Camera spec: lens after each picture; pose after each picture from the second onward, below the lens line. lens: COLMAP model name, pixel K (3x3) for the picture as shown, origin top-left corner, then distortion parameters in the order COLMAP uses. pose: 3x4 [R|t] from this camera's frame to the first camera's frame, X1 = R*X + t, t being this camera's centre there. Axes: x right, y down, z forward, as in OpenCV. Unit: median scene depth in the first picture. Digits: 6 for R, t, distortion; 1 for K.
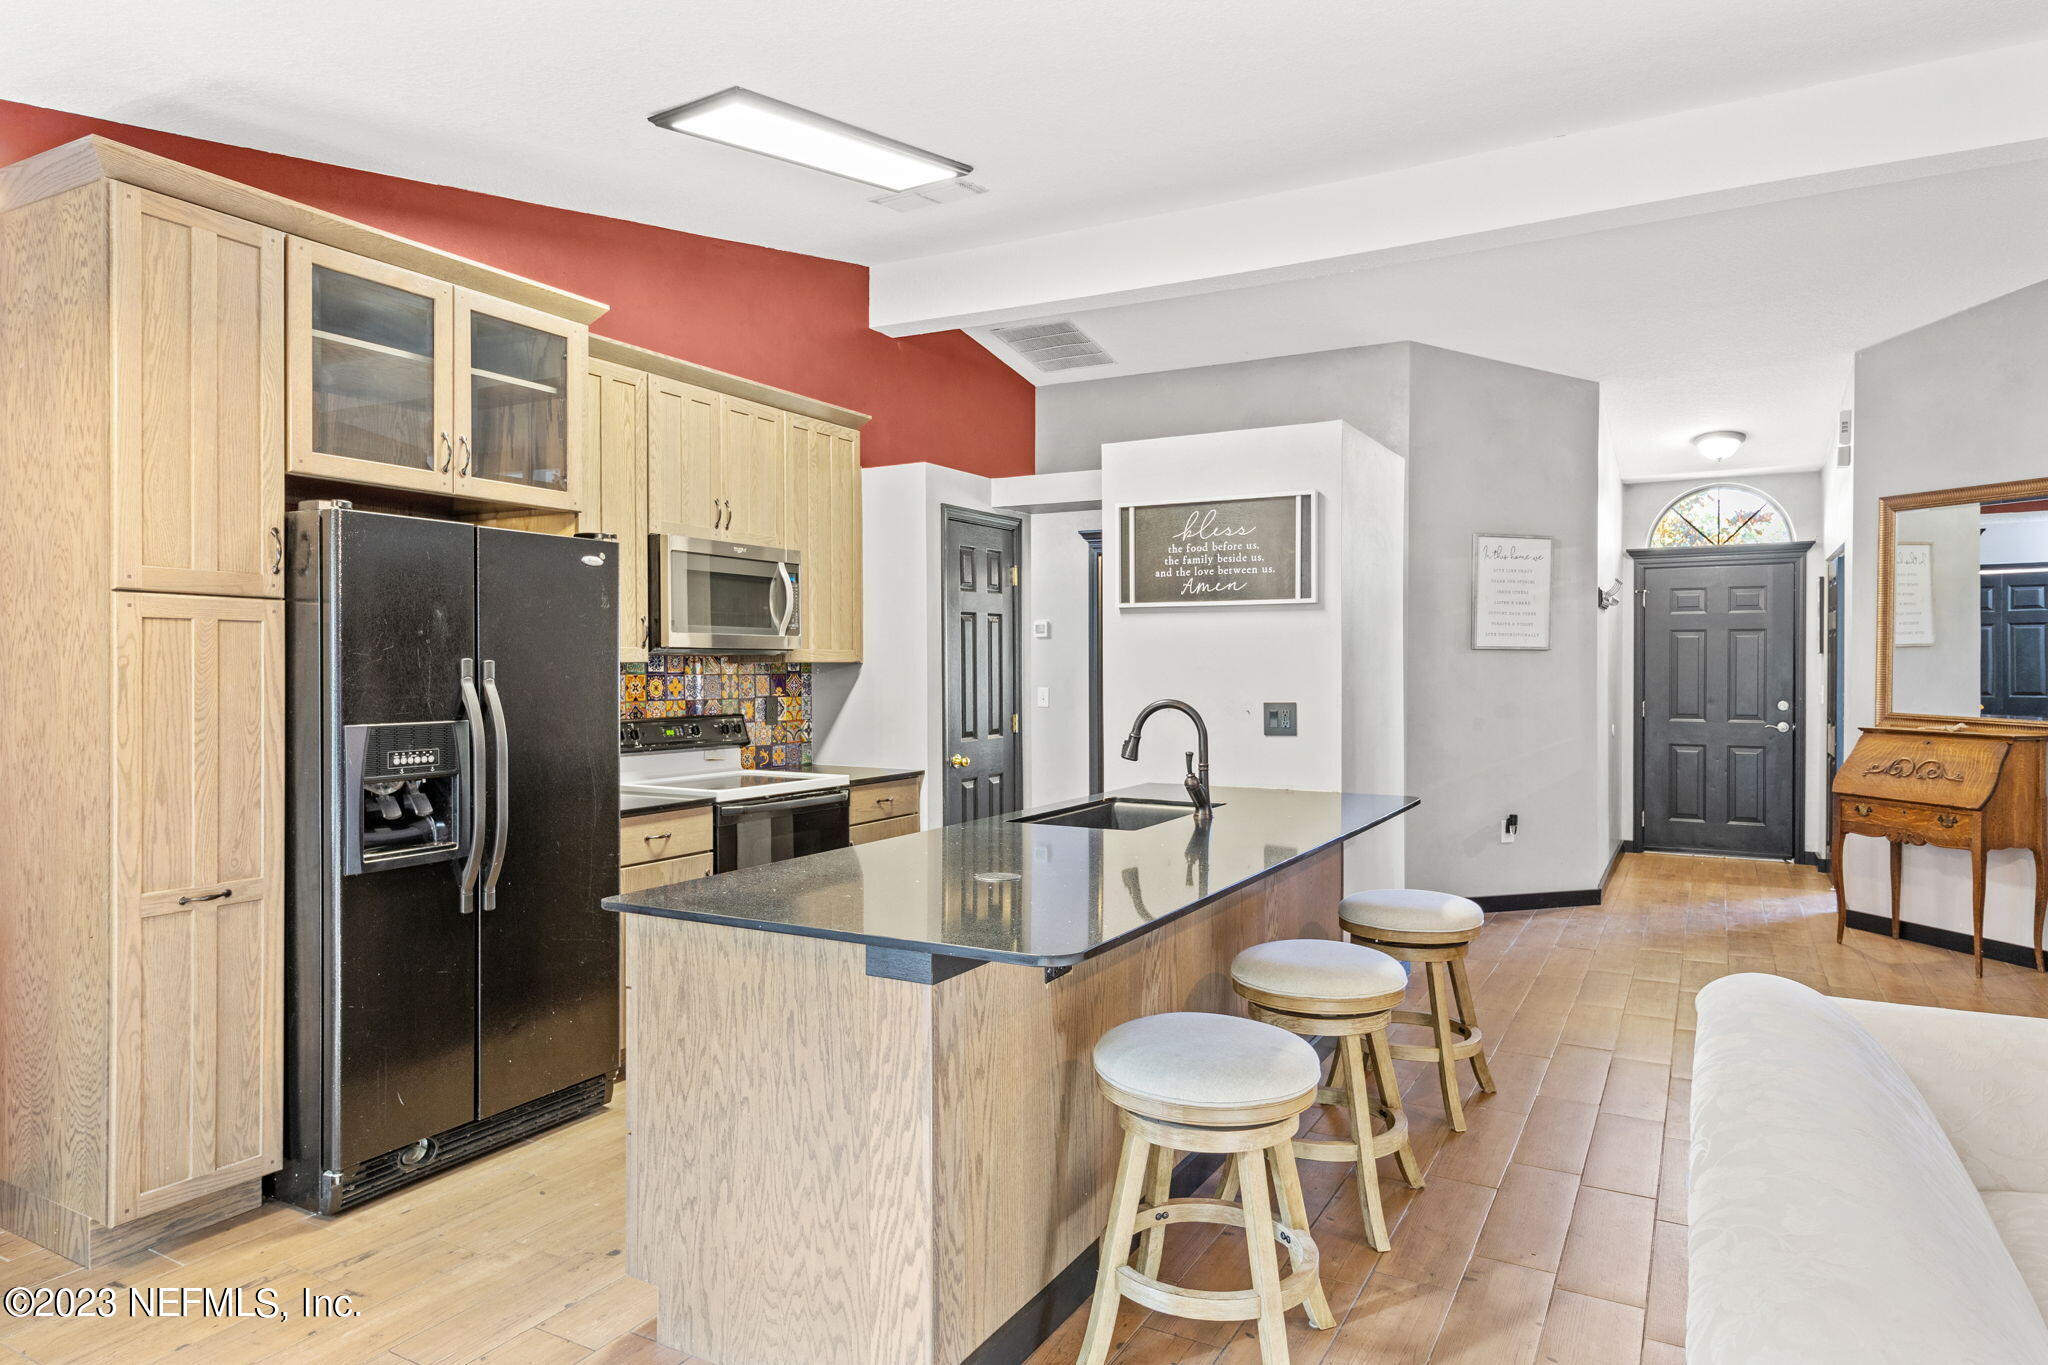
lens RADIAL K [[1227.2, 0, 1031.6], [0, 1227.2, 660.0], [0, 0, 1]] dist [0.020248, -0.000335]
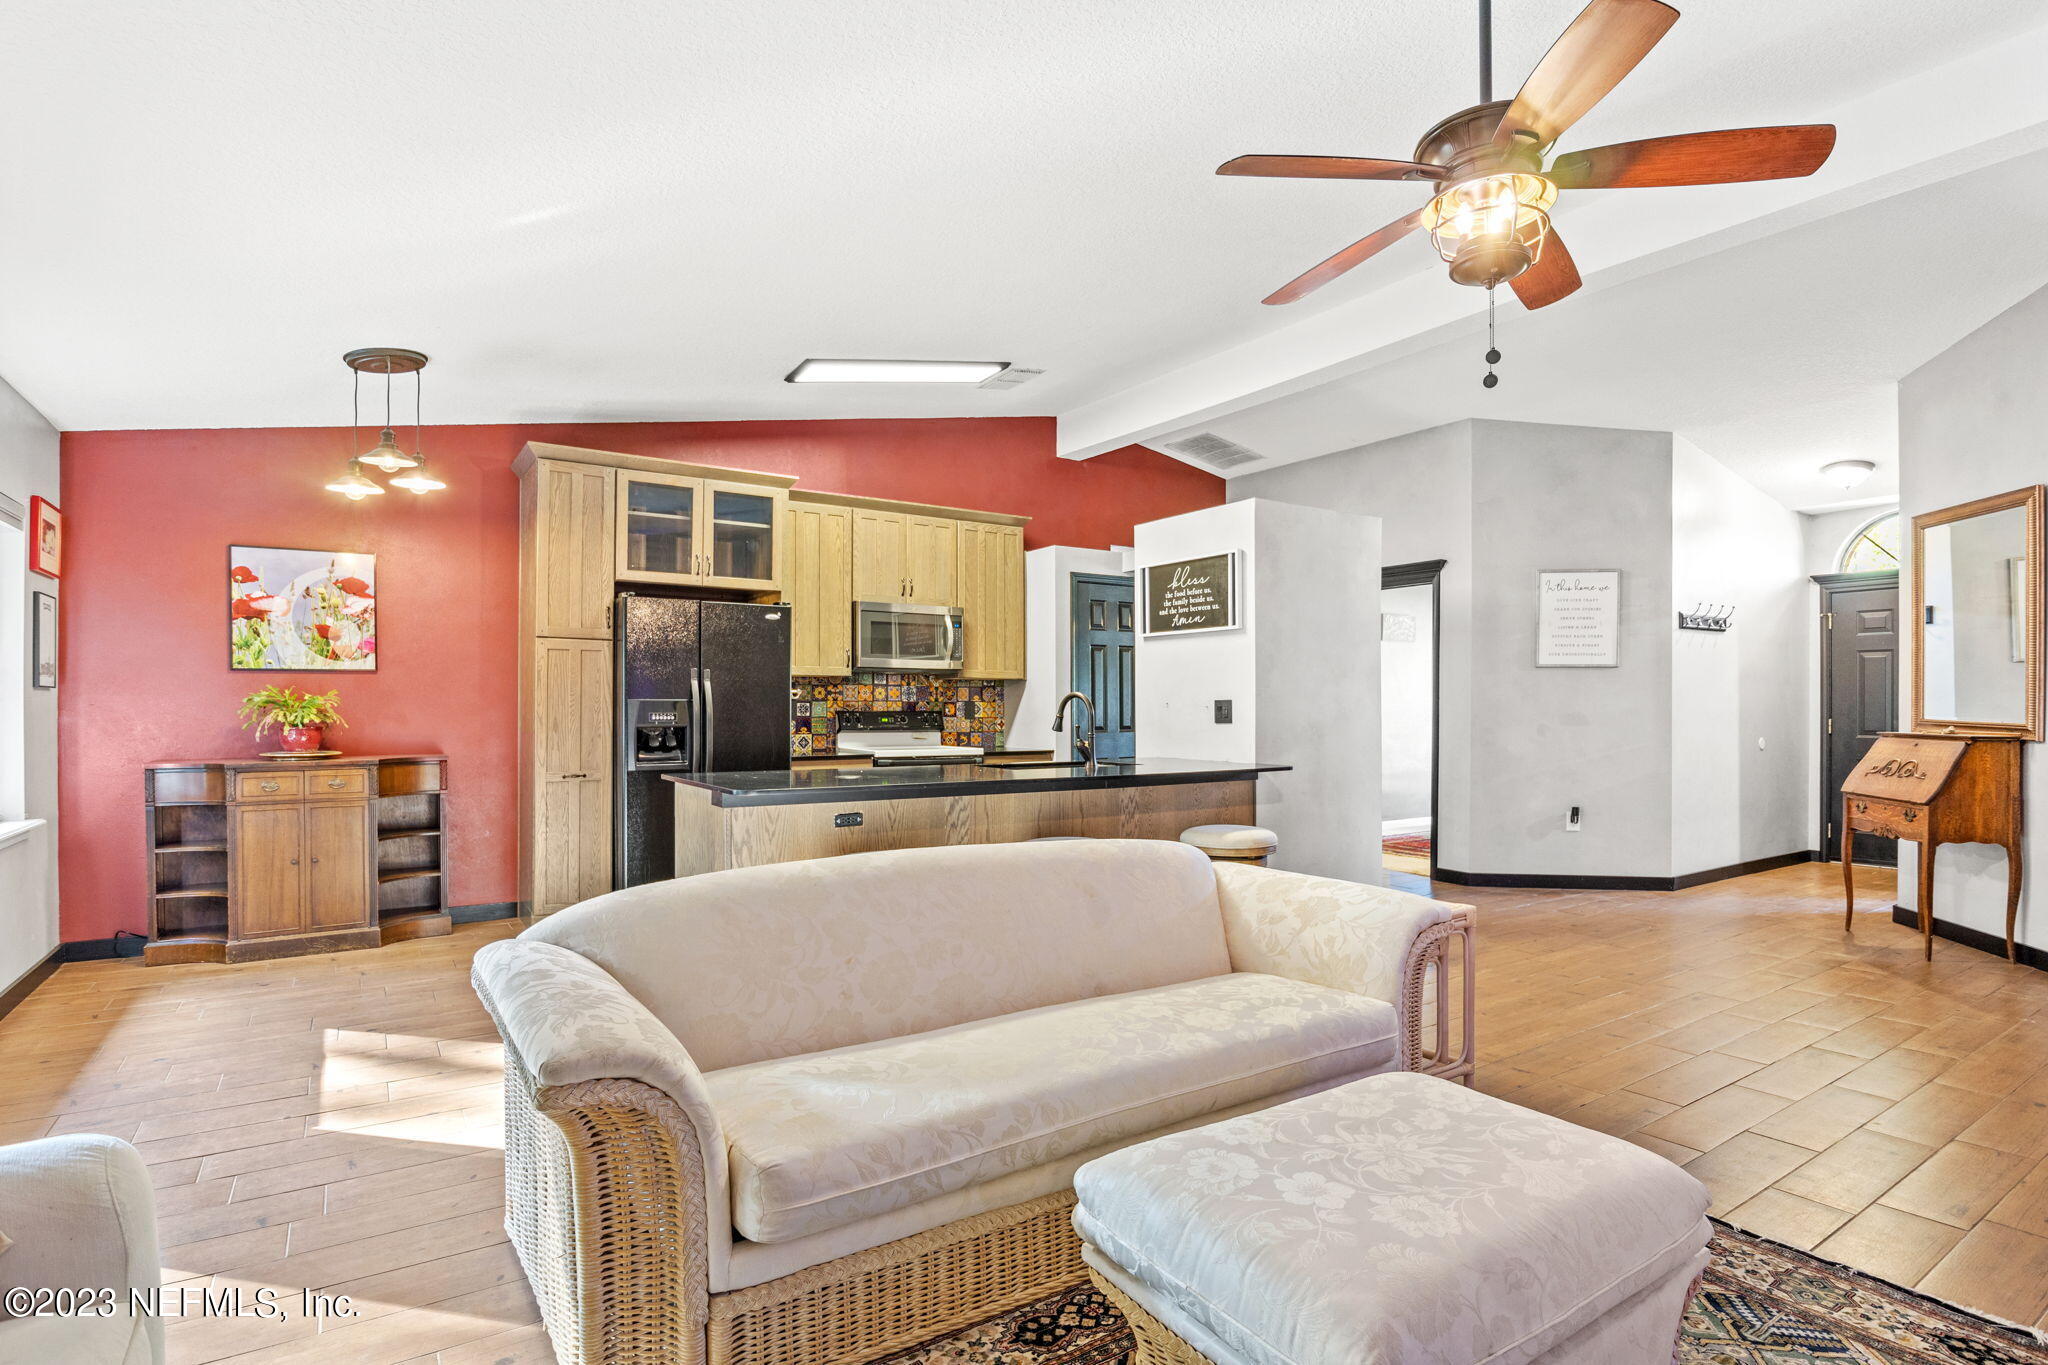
lens RADIAL K [[1025.8, 0, 1046.1], [0, 1025.8, 681.3], [0, 0, 1]] dist [-0.003451, -0.000248]
pose [[0.895581, -0.009911, -0.444788, 0.469126], [0.000193, 0.999760, -0.021890, 0.033704], [0.444899, 0.019518, 0.895368, -0.130695]]
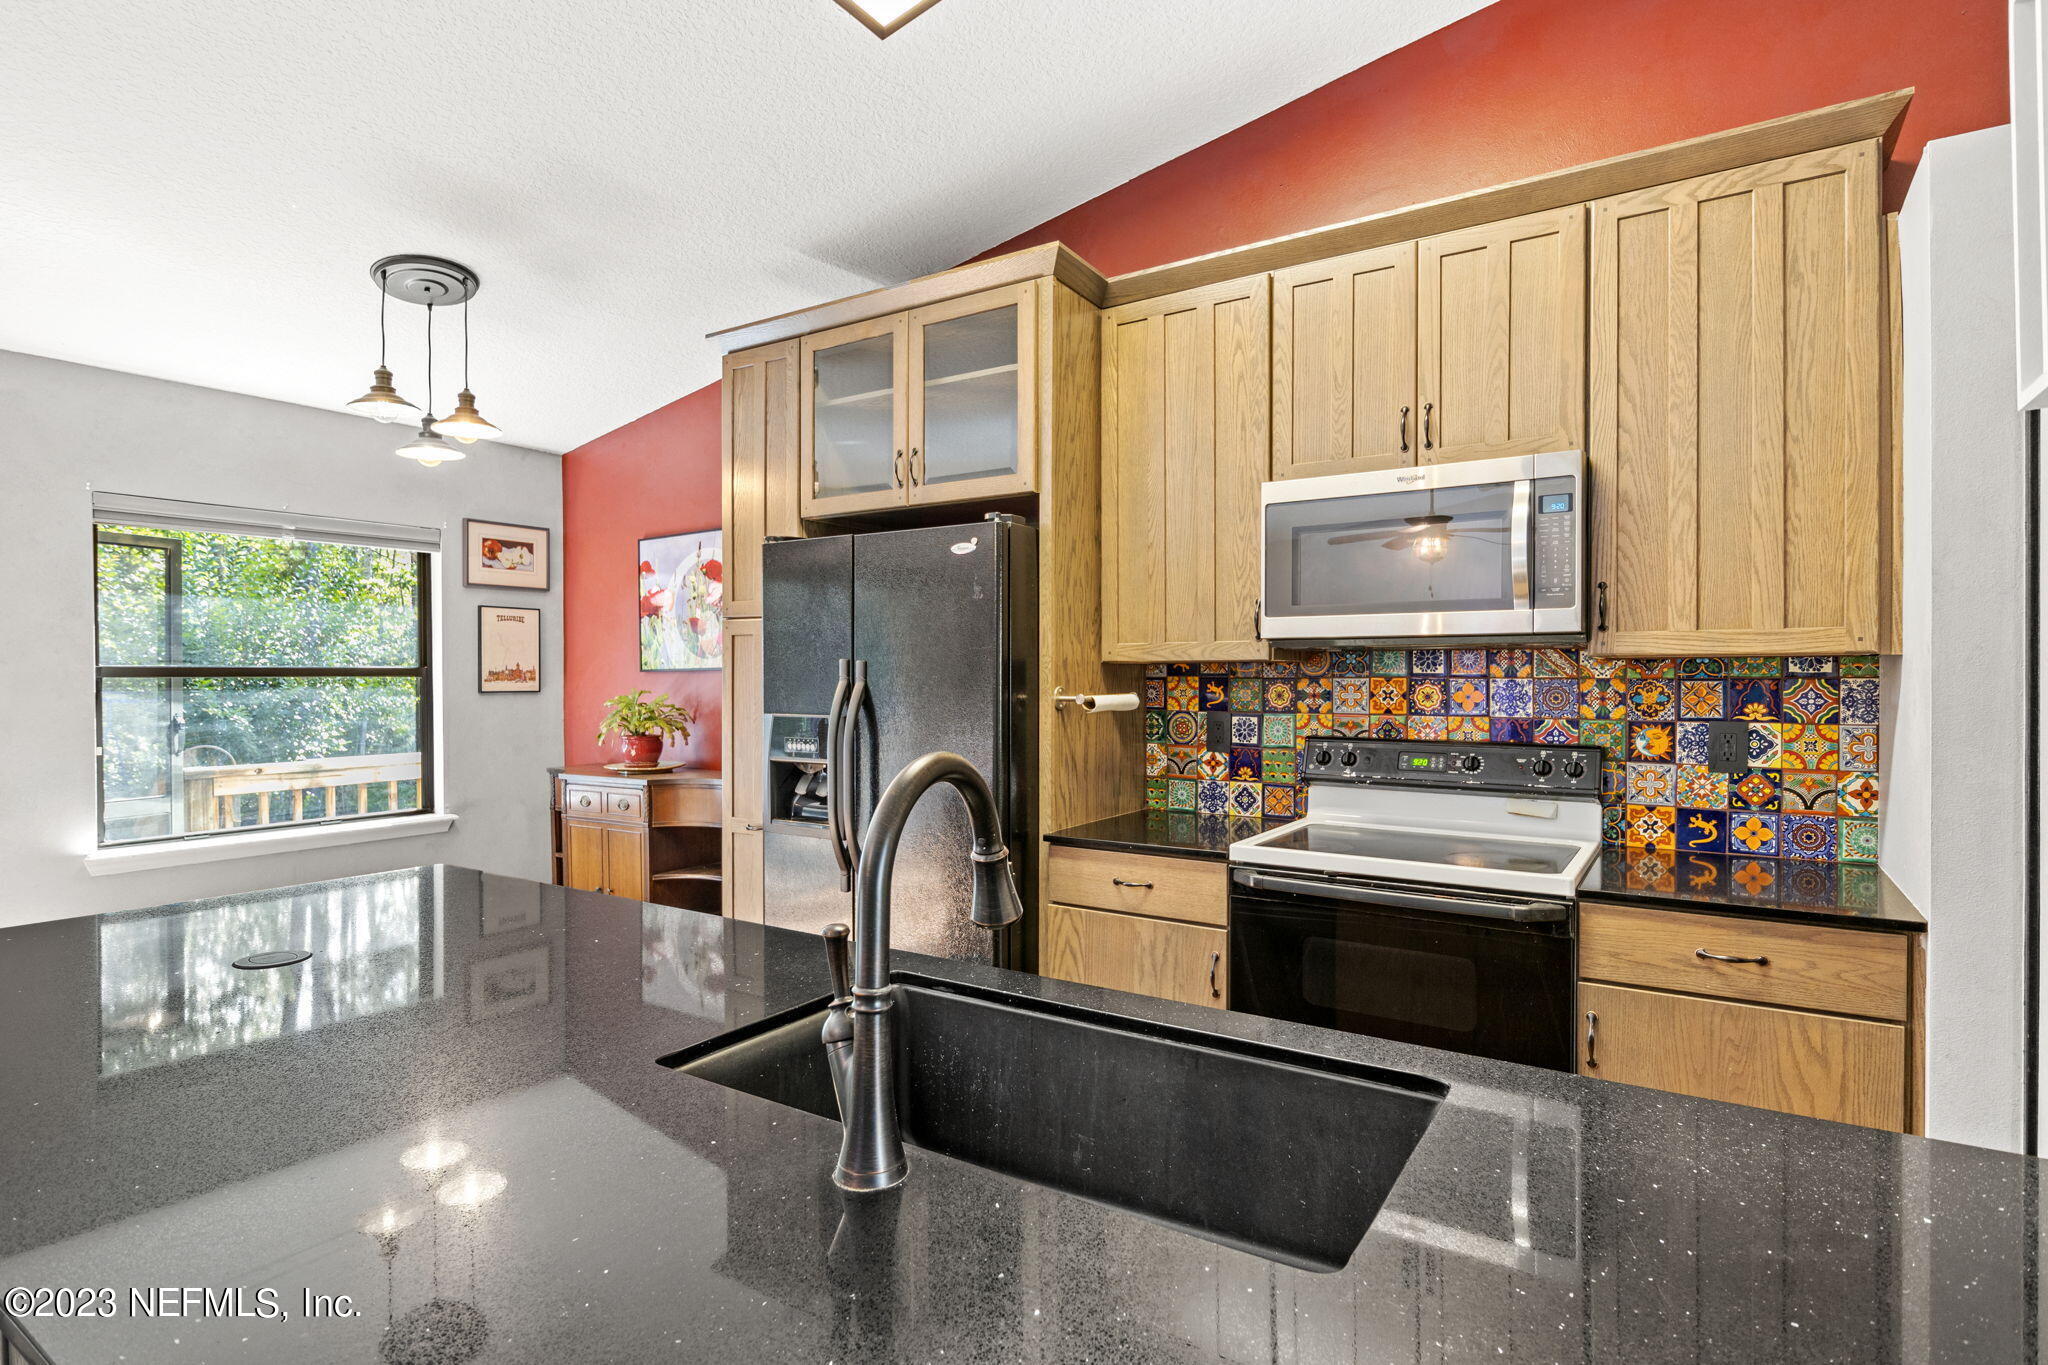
lens RADIAL K [[1025.8, 0, 1046.1], [0, 1025.8, 681.3], [0, 0, 1]] dist [-0.003451, -0.000248]
pose [[-0.066190, 0.004891, -0.997795, 0.263393], [0.003803, 0.999982, 0.004650, 0.009491], [0.997800, -0.003487, -0.066207, 0.751523]]
